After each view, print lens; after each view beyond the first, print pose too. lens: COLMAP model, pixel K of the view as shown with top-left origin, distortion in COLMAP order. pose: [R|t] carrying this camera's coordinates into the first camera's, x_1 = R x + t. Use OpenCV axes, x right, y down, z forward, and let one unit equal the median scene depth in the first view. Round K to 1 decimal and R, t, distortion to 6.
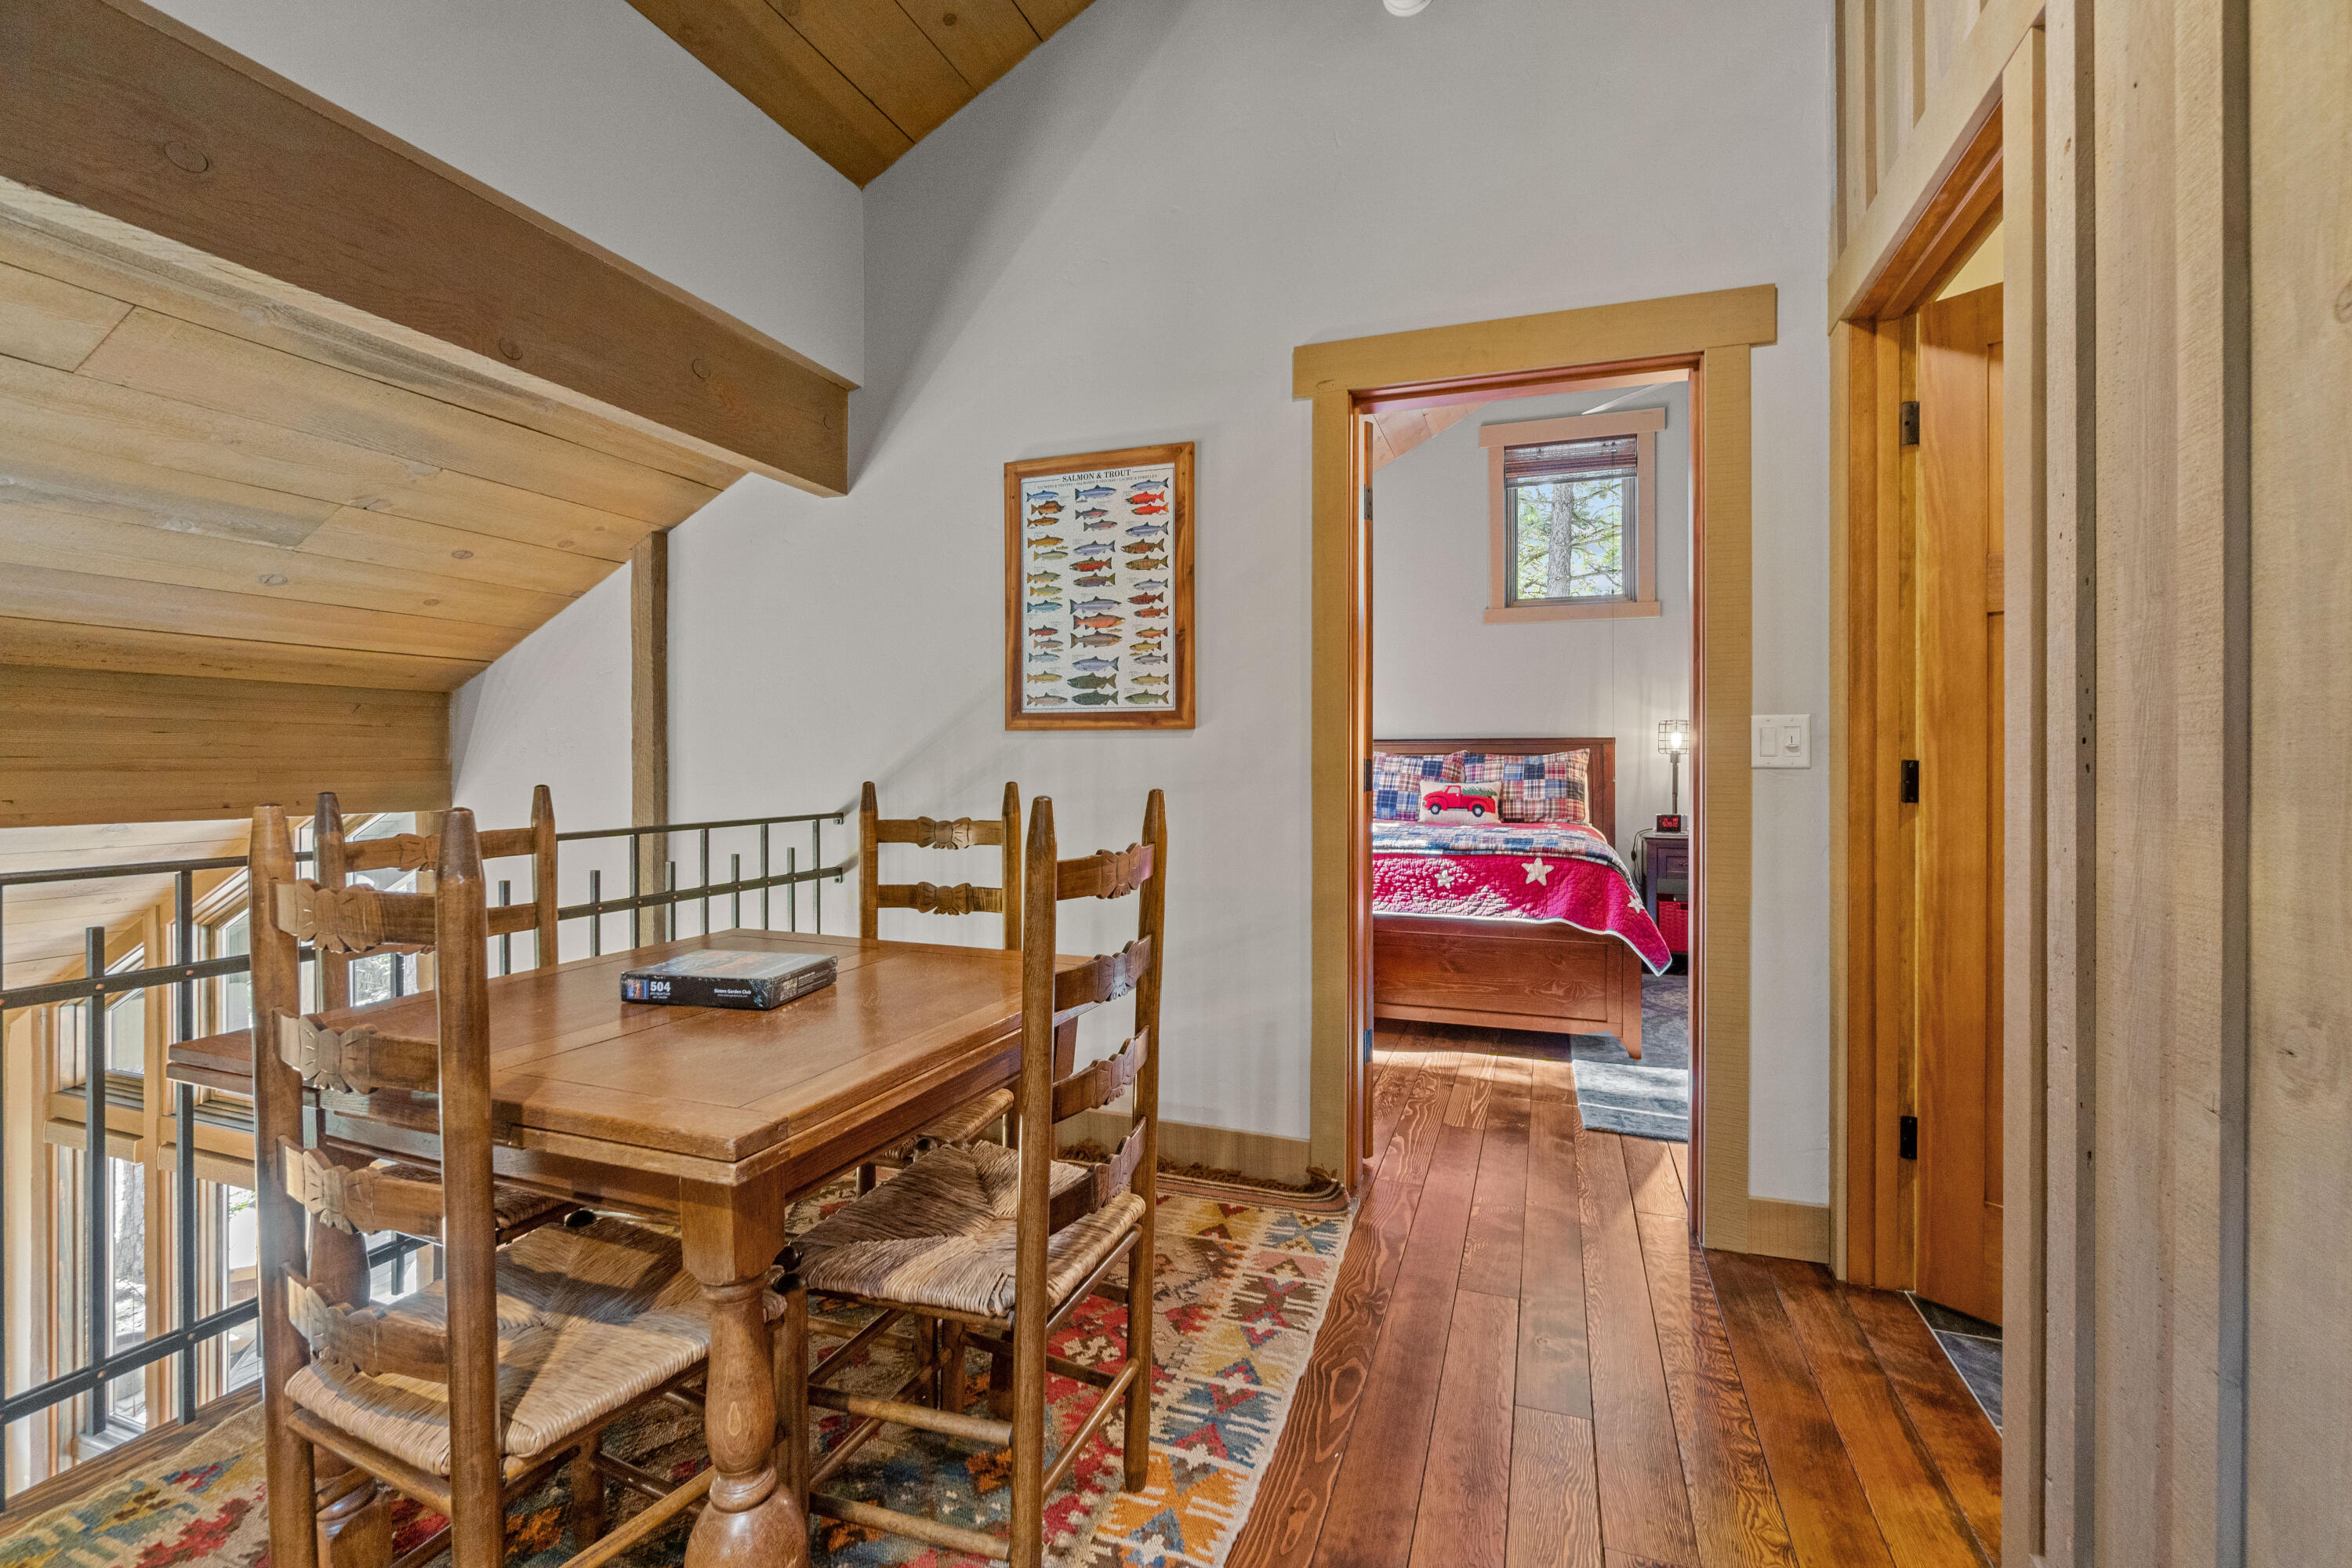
lens RADIAL K [[1009.6, 0, 1188.2], [0, 1009.6, 801.4], [0, 0, 1]] dist [-0.002955, 0.000107]
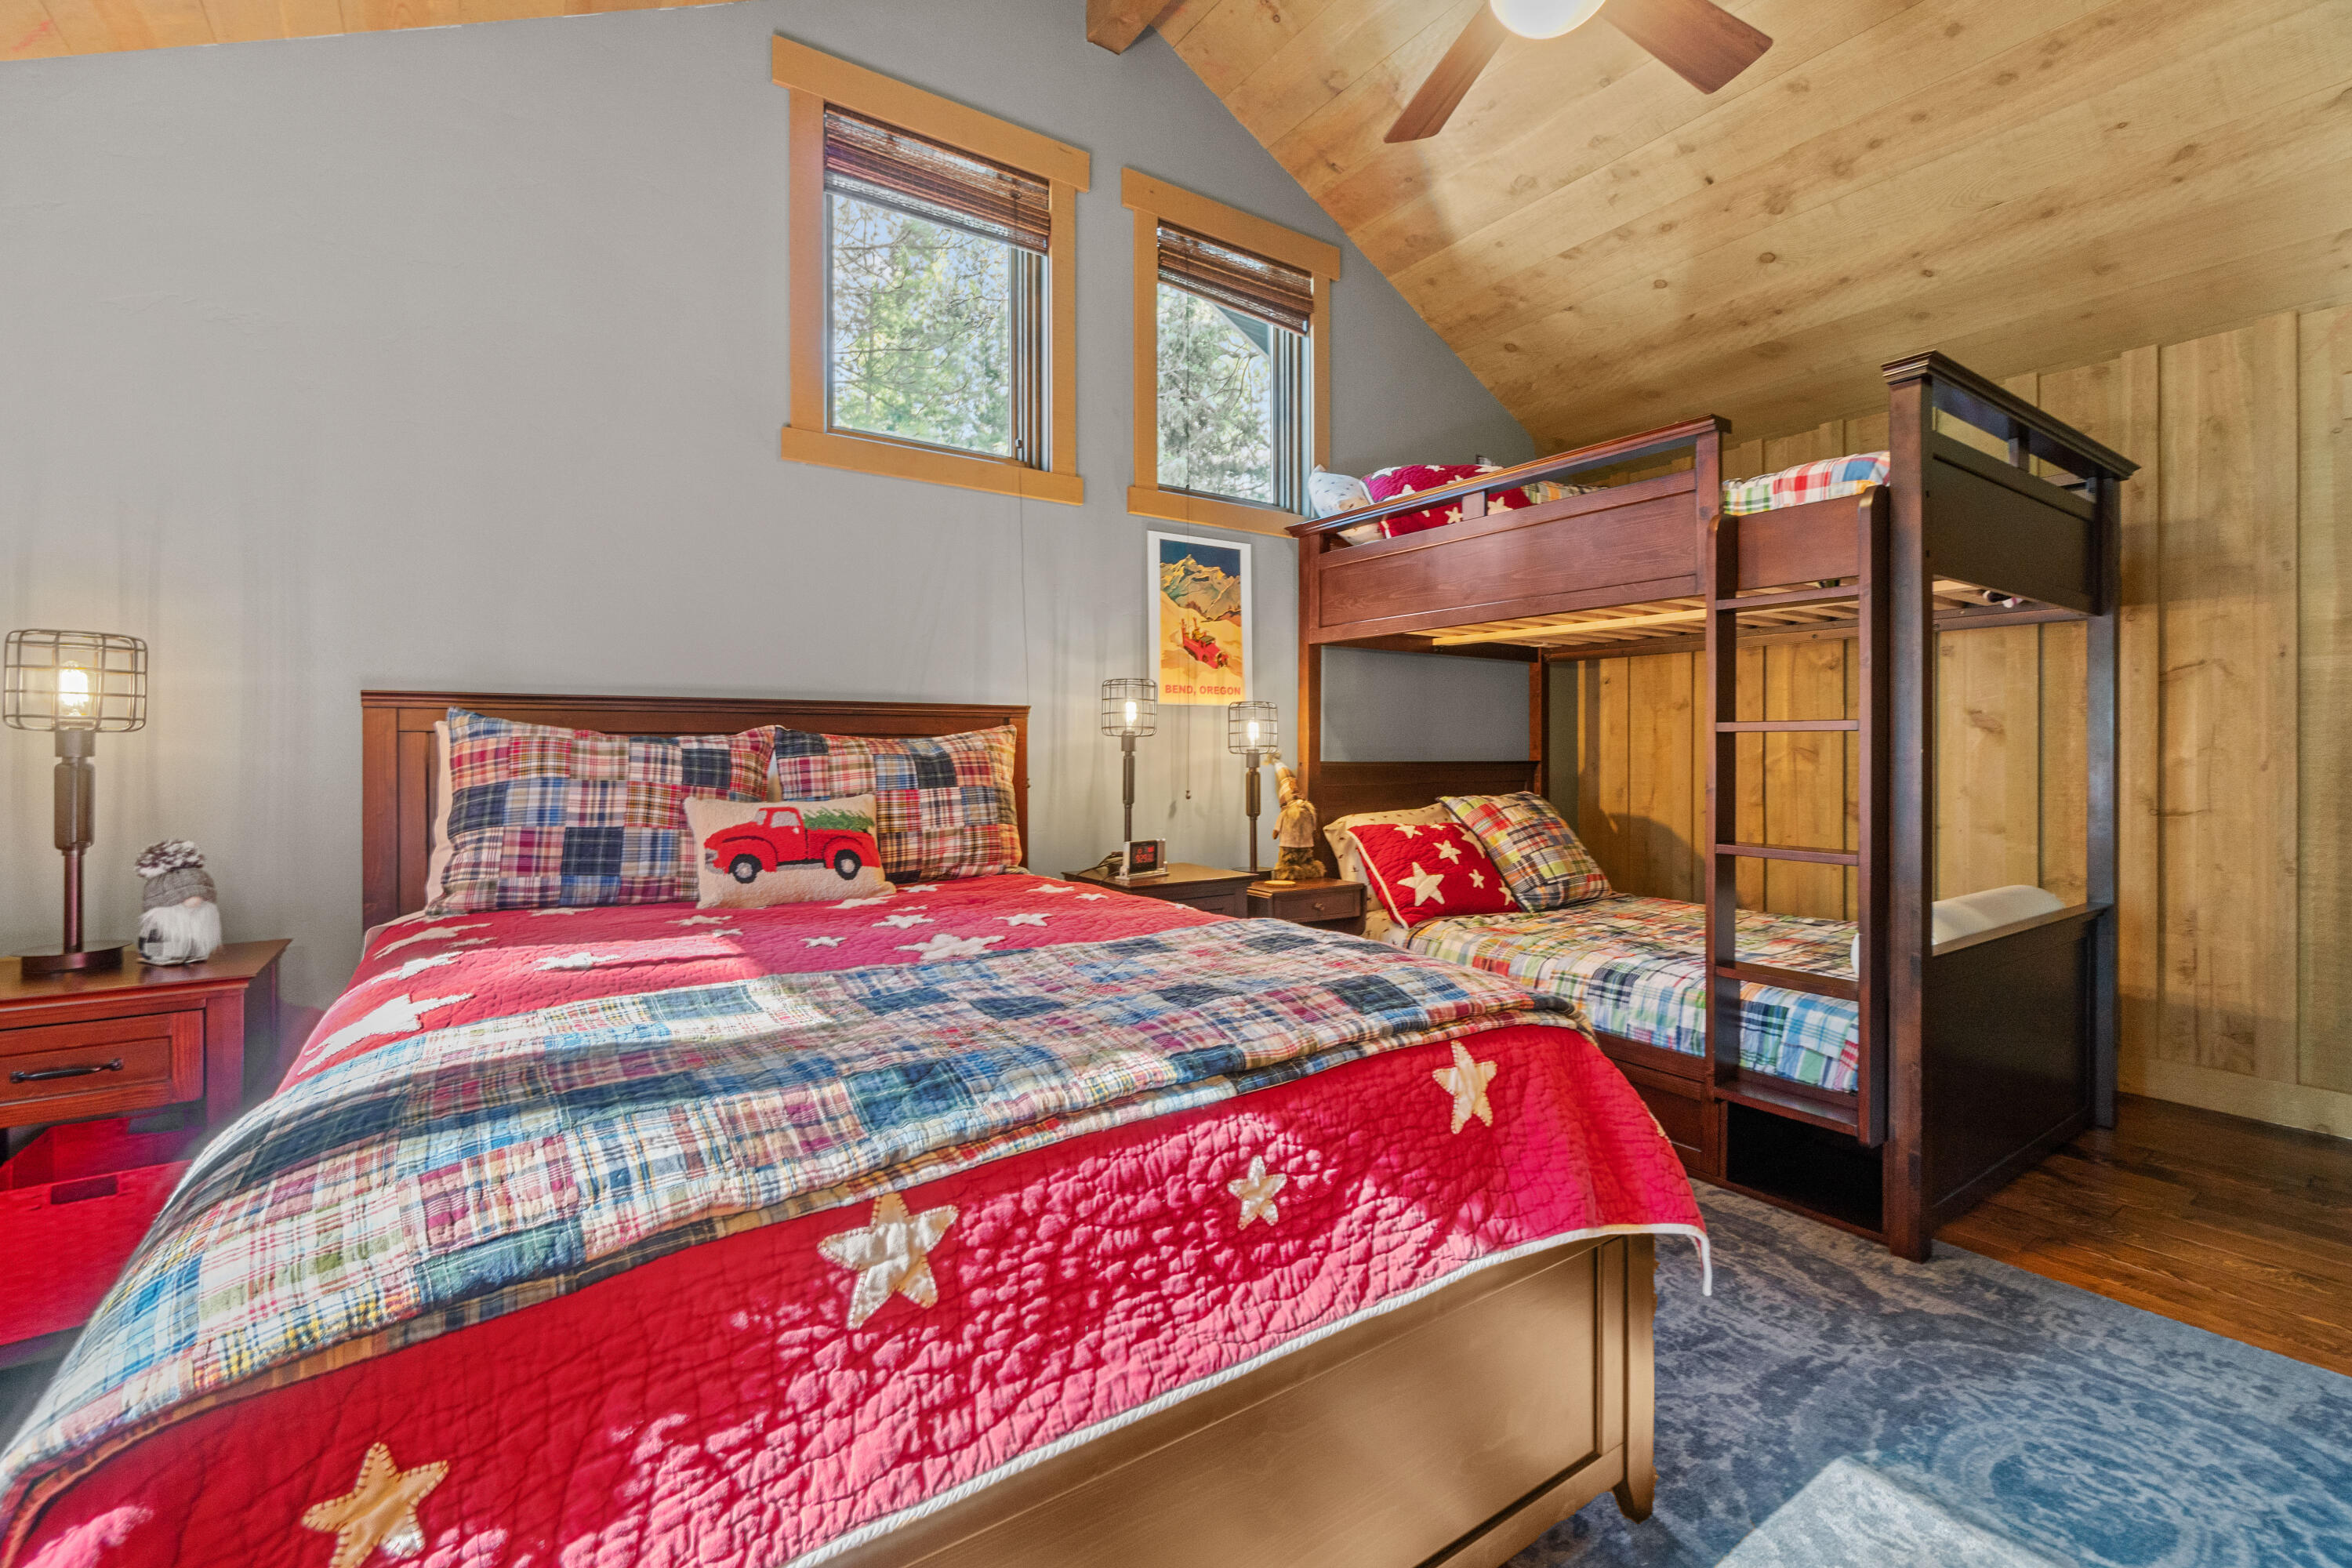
lens RADIAL K [[1027.3, 0, 1198.7], [0, 1027.3, 761.3], [0, 0, 1]] dist [-0.002979, -0.000052]
pose [[0.576985, -0.013105, 0.816650, 0.017463], [0.034140, 0.999384, -0.008083, -0.025855], [-0.816041, 0.032544, 0.577077, 0.618331]]
